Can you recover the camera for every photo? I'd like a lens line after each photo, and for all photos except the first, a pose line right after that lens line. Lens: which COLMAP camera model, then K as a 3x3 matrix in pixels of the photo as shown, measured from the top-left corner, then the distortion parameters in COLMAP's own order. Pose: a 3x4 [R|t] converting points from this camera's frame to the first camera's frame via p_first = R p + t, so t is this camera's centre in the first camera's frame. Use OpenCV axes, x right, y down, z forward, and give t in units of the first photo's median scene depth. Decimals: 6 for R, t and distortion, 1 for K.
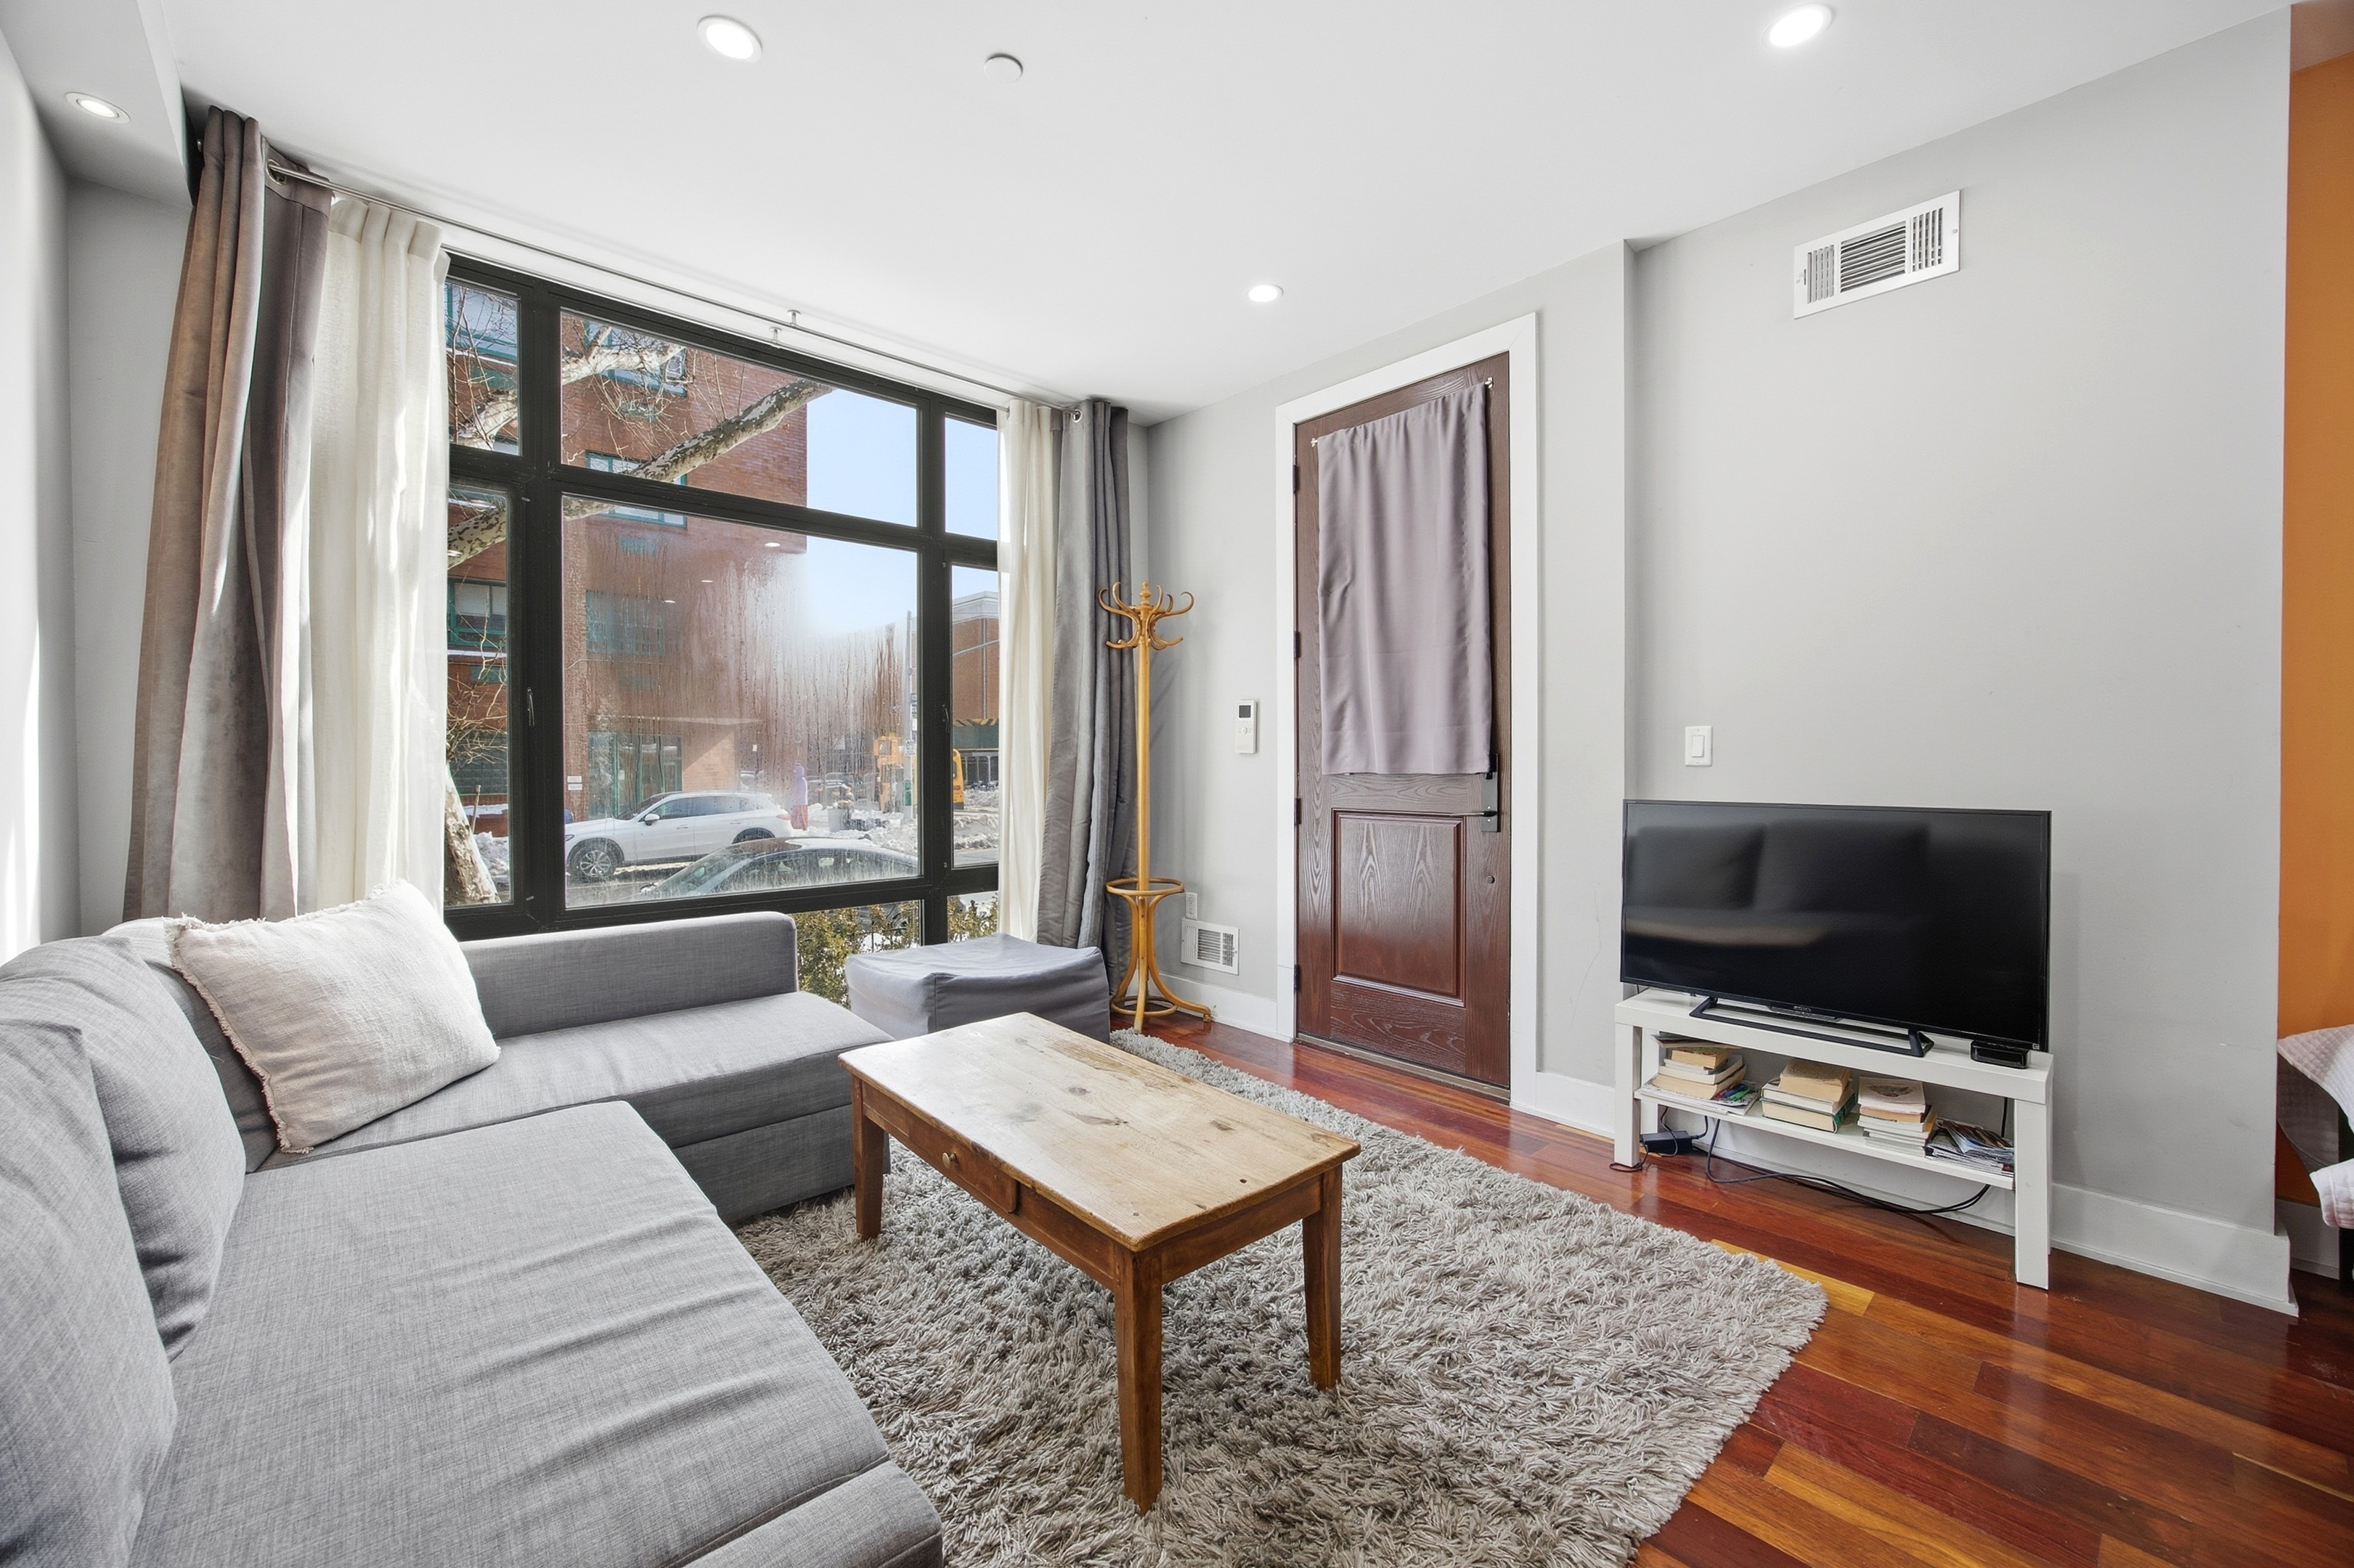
lens RADIAL K [[935.5, 0, 1184.7], [0, 935.5, 770.0], [0, 0, 1]] dist [-0.000095, 0.000000]
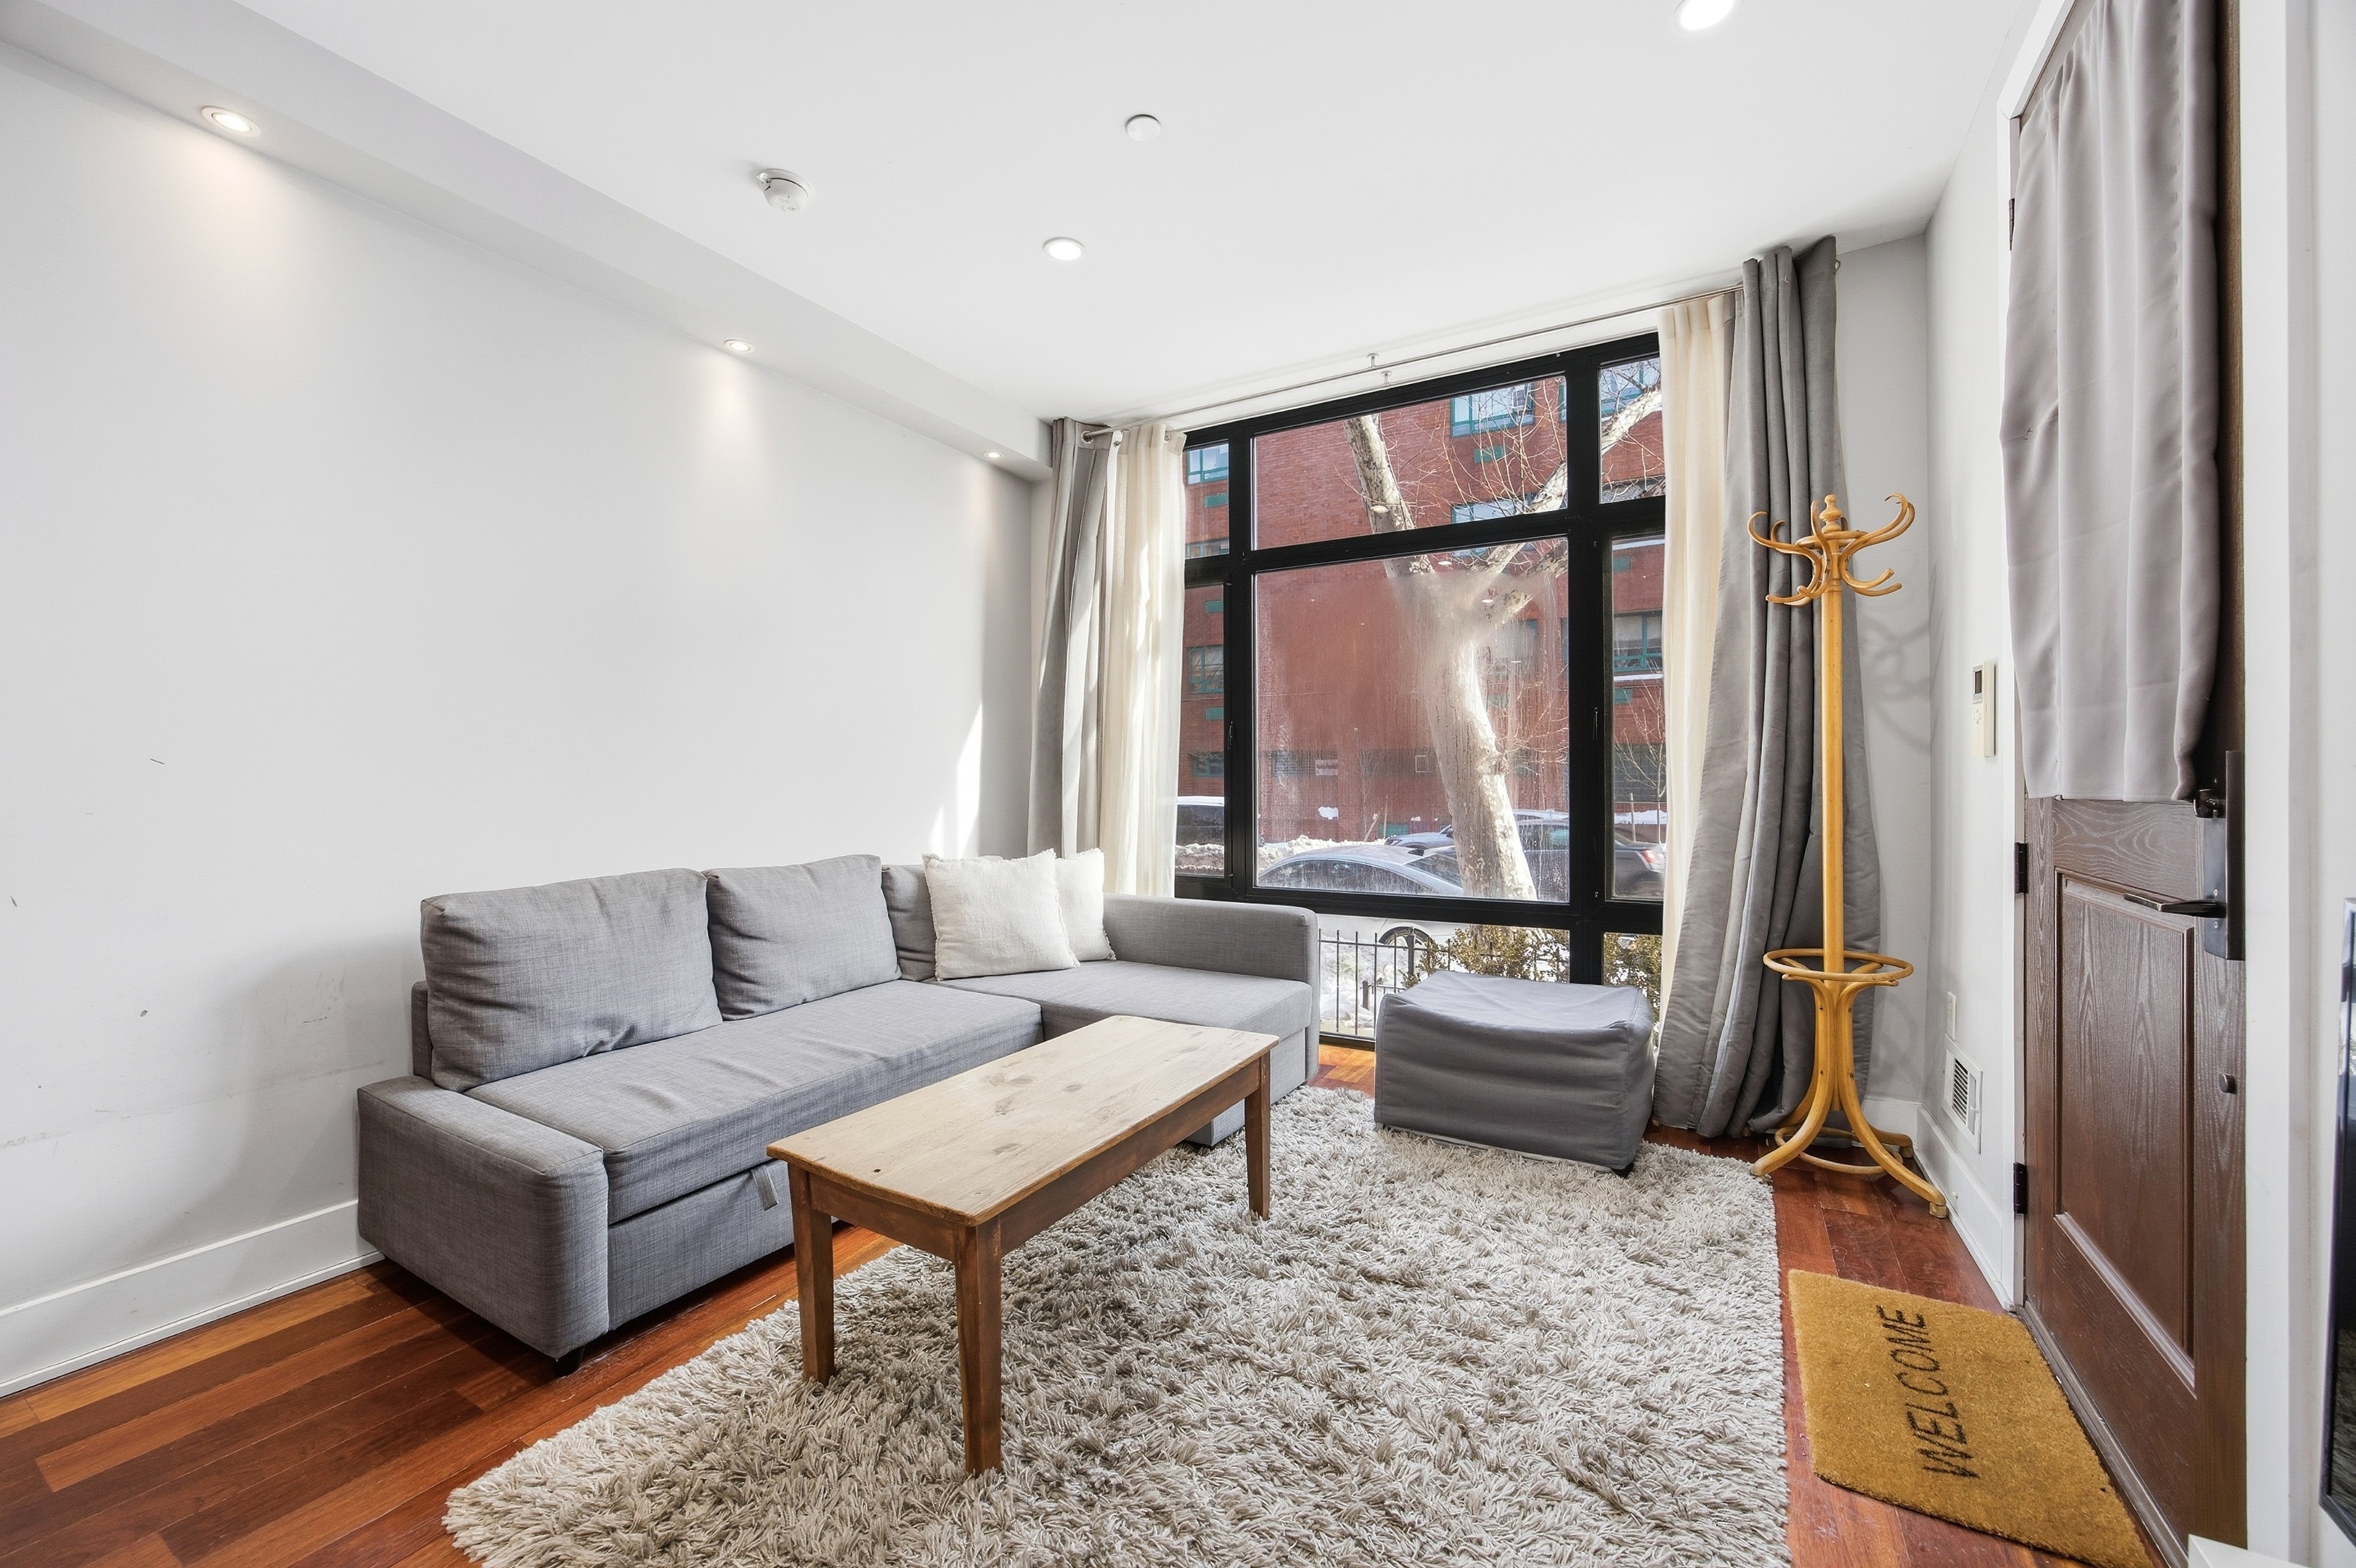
lens RADIAL K [[935.7, 0, 1149.6], [0, 935.7, 782.3], [0, 0, 1]] dist [-0.026887, 0.000039]
pose [[0.292200, 0.006649, -0.956334, 0.564002], [-0.006039, 0.999969, 0.005108, -0.005147], [0.956338, 0.004283, 0.292231, 0.475789]]
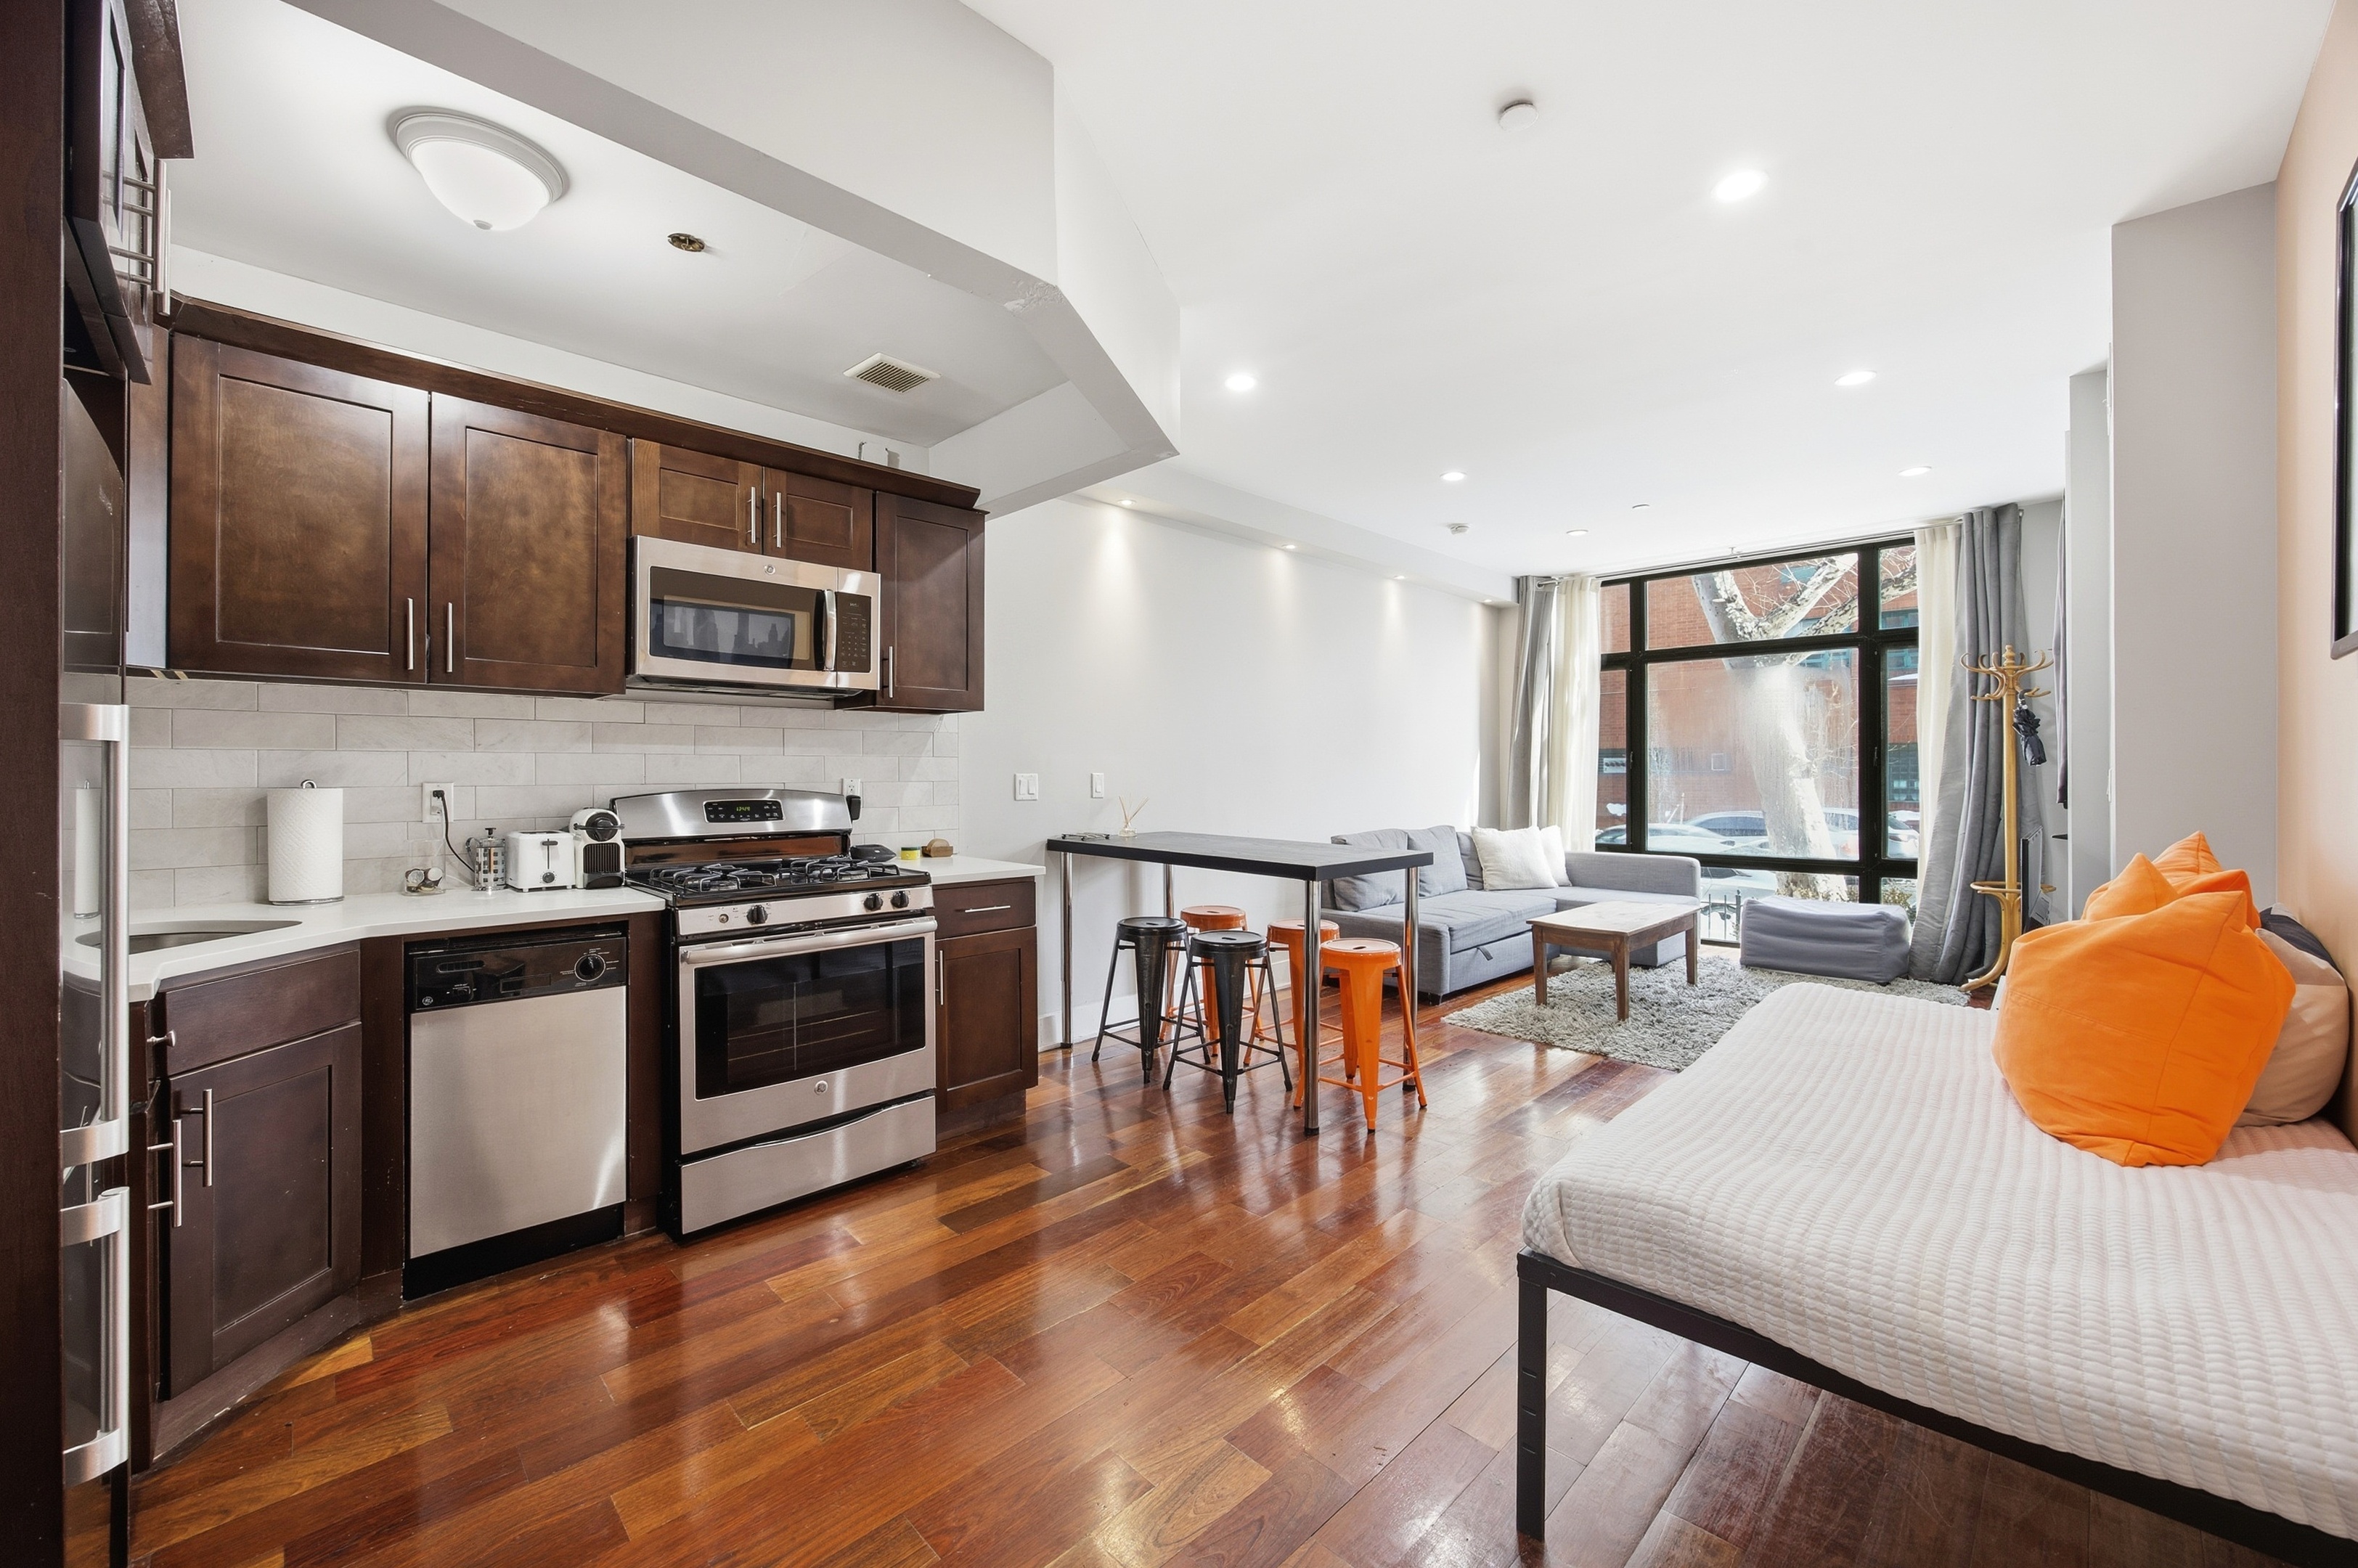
lens RADIAL K [[916.9, 0, 1176.1], [0, 916.9, 774.6], [0, 0, 1]] dist [-0.017039, 0.000204]
pose [[0.050652, 0.003364, -0.998711, 1.451460], [-0.007994, 0.999964, 0.002963, -0.029564], [0.998684, 0.007833, 0.050677, -0.224948]]
